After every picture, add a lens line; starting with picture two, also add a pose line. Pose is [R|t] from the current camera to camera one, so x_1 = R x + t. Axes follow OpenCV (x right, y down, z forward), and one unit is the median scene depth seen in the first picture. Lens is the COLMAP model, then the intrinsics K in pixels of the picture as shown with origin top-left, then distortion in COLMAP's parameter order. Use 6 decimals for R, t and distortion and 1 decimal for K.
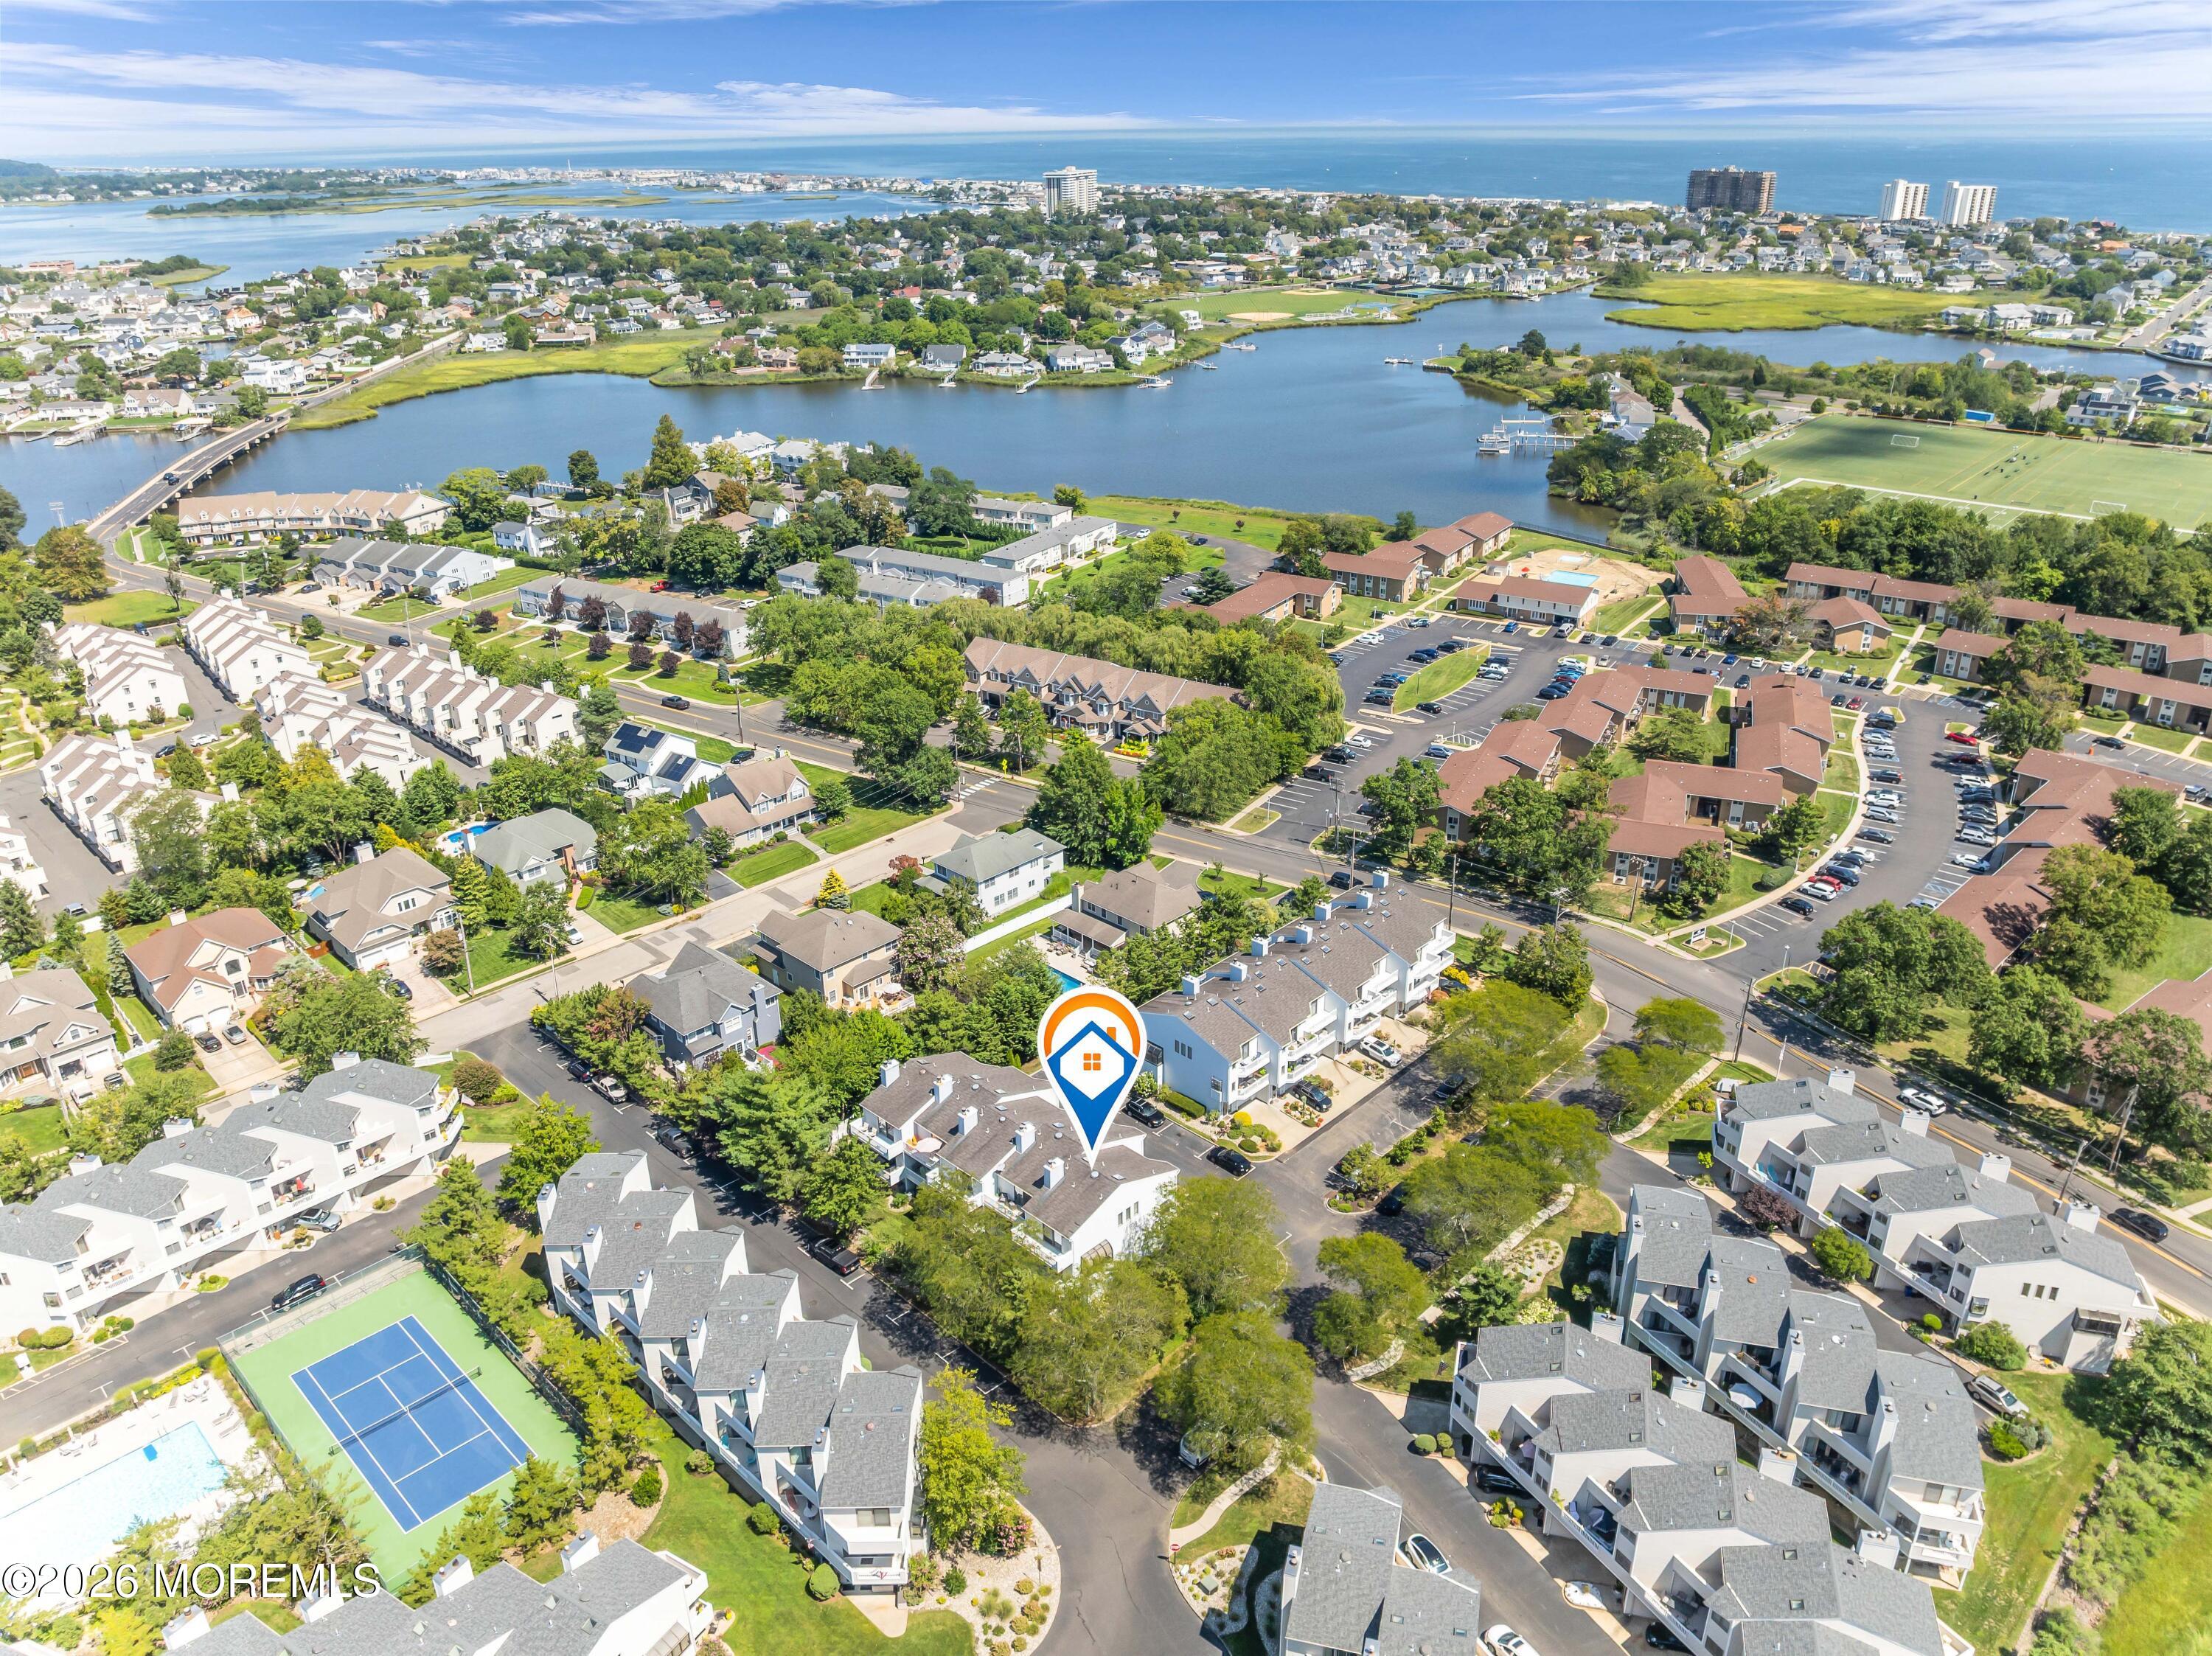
lens RADIAL K [[1553.9, 0, 1097.1], [0, 1553.9, 824.8], [0, 0, 1]] dist [-0.036758, 0.001779]
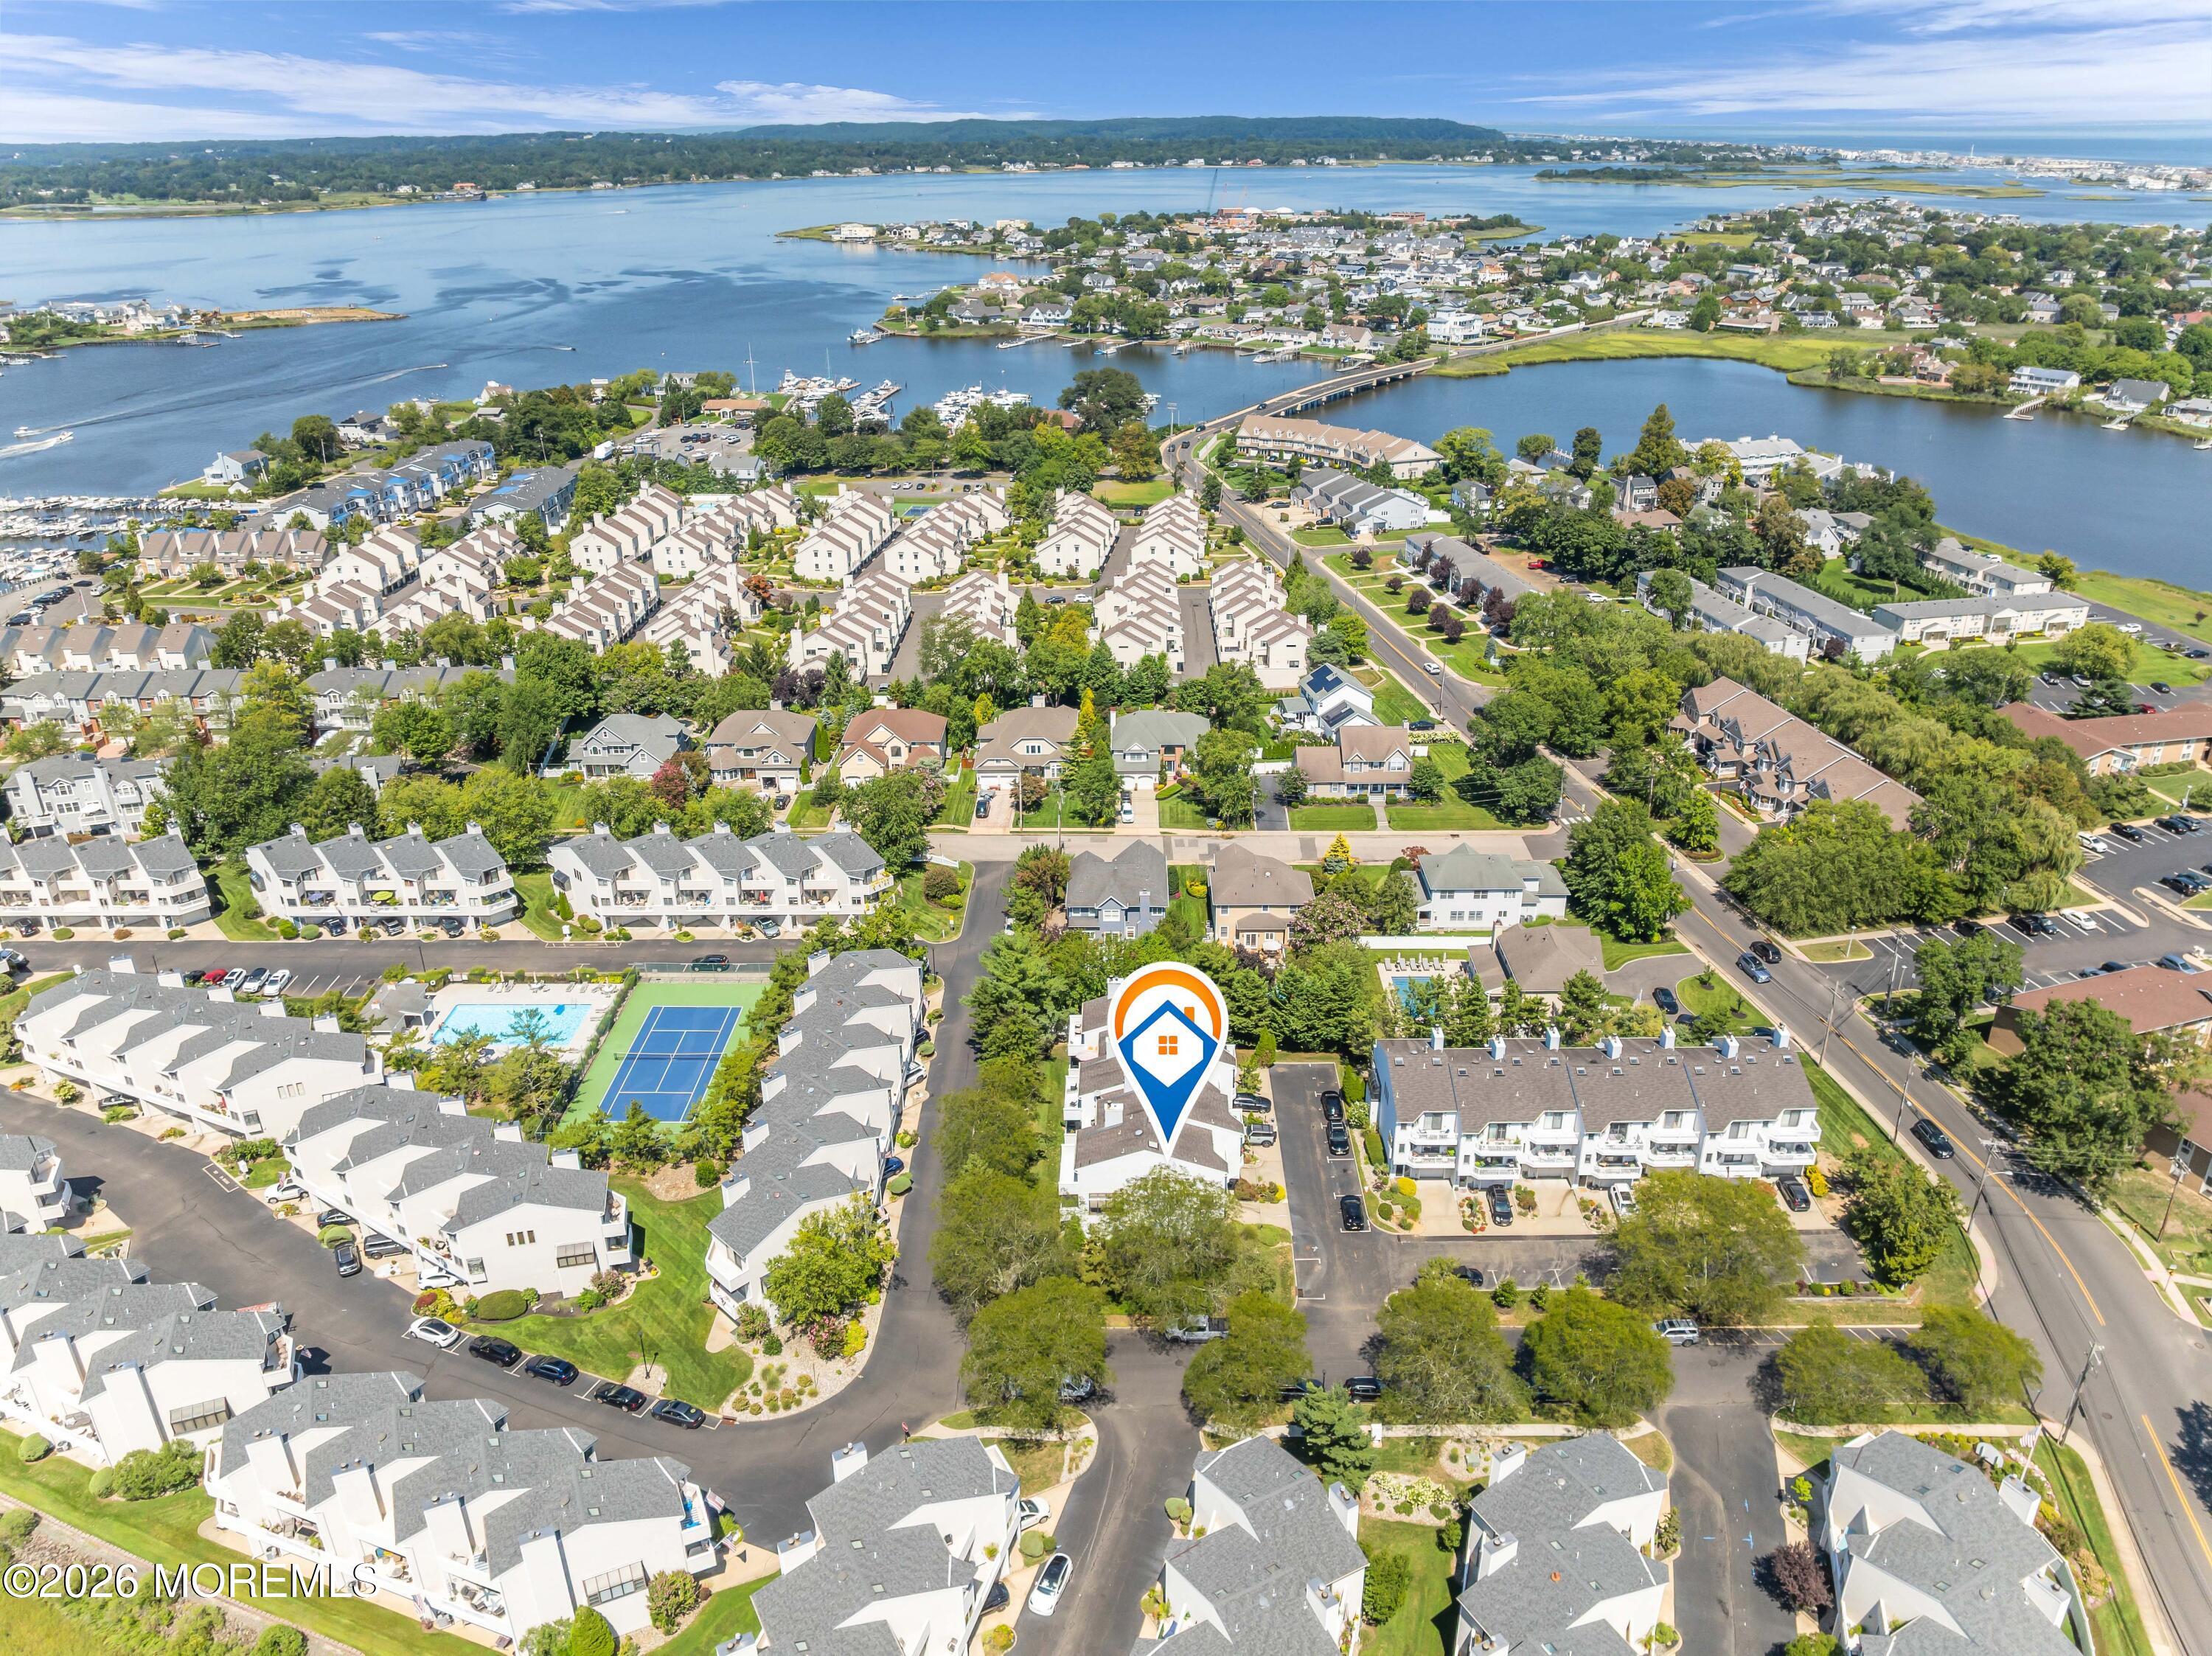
lens RADIAL K [[1553.9, 0, 1097.1], [0, 1553.9, 824.8], [0, 0, 1]] dist [-0.036758, 0.001779]
pose [[0.692389, 0.306955, -0.652975, 0.334058], [-0.298538, 0.945770, 0.128036, -0.052544], [0.656865, 0.106287, 0.746479, 0.105264]]
